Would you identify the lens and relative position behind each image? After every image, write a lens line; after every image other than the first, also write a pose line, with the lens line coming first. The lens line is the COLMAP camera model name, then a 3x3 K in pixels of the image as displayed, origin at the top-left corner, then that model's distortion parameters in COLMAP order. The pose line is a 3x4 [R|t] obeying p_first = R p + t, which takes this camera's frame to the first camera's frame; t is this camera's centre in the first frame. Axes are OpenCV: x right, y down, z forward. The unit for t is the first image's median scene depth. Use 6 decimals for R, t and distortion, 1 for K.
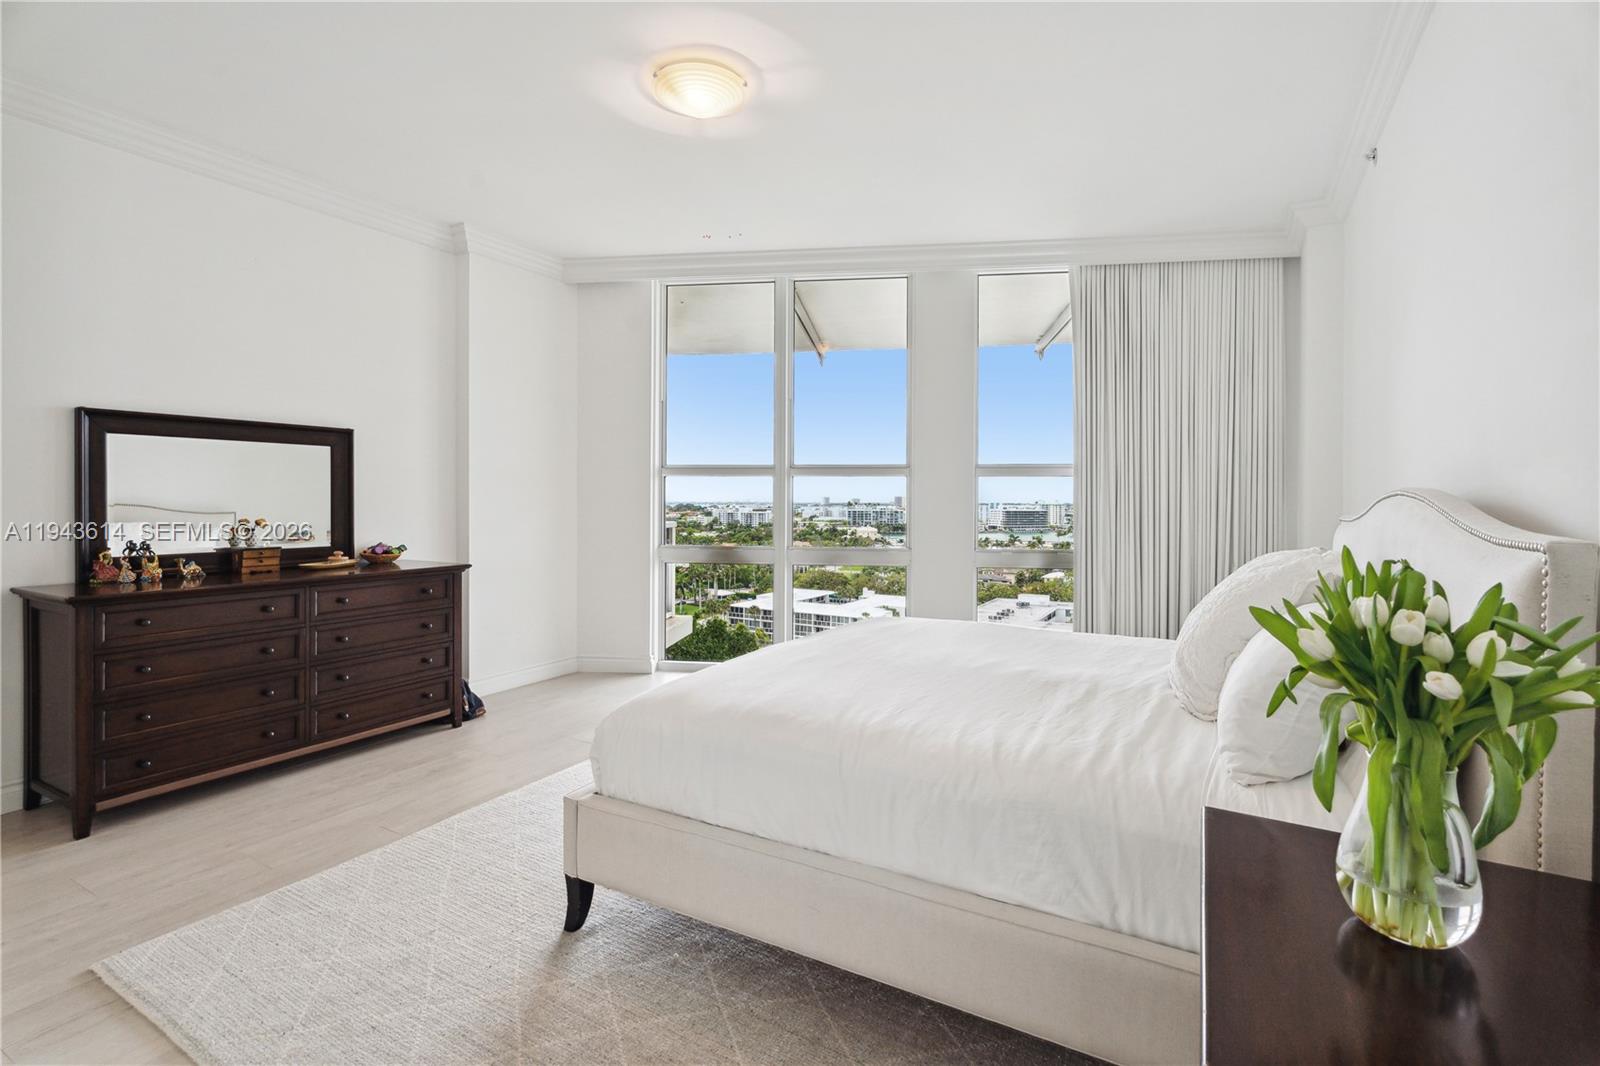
lens RADIAL K [[732.0, 0, 843.4], [0, 732.0, 501.2], [0, 0, 1]] dist [-0.000707, -0.000043]
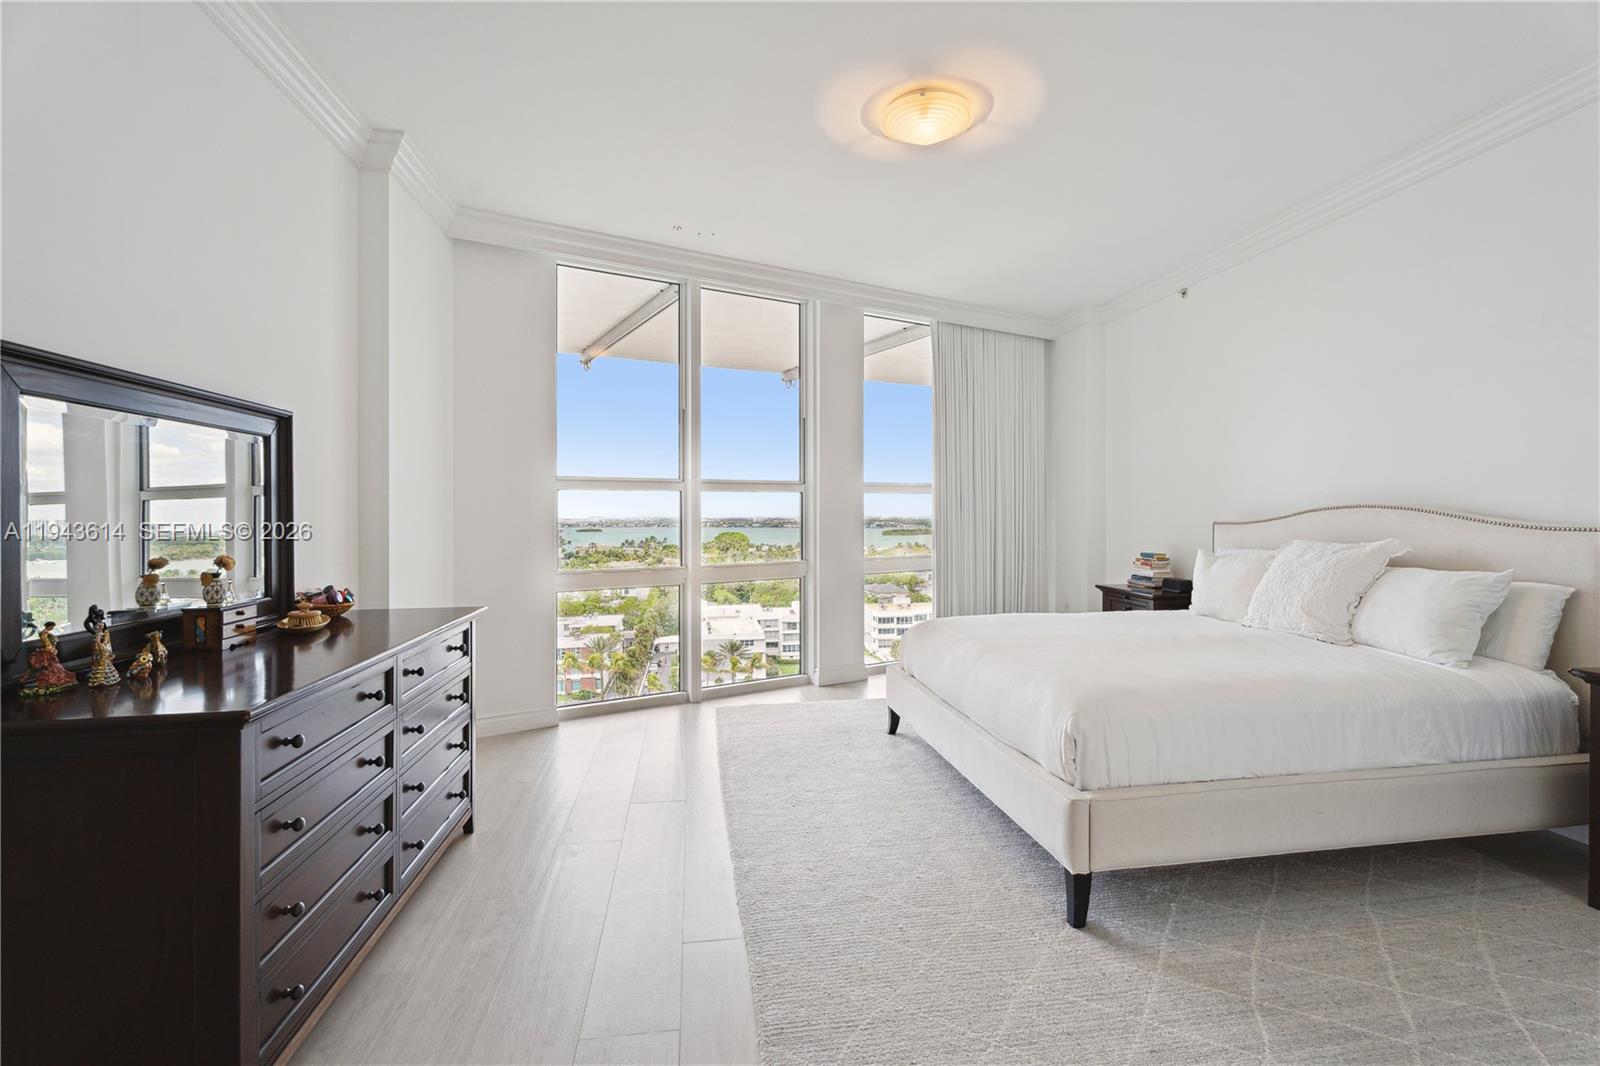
lens RADIAL K [[727.2, 0, 802.3], [0, 727.2, 507.7], [0, 0, 1]] dist [0.011936, 0.000378]
pose [[0.788071, -0.004466, 0.615568, -0.599413], [0.011346, 0.999909, -0.007272, -0.003872], [-0.615480, 0.012715, 0.788050, 0.186584]]
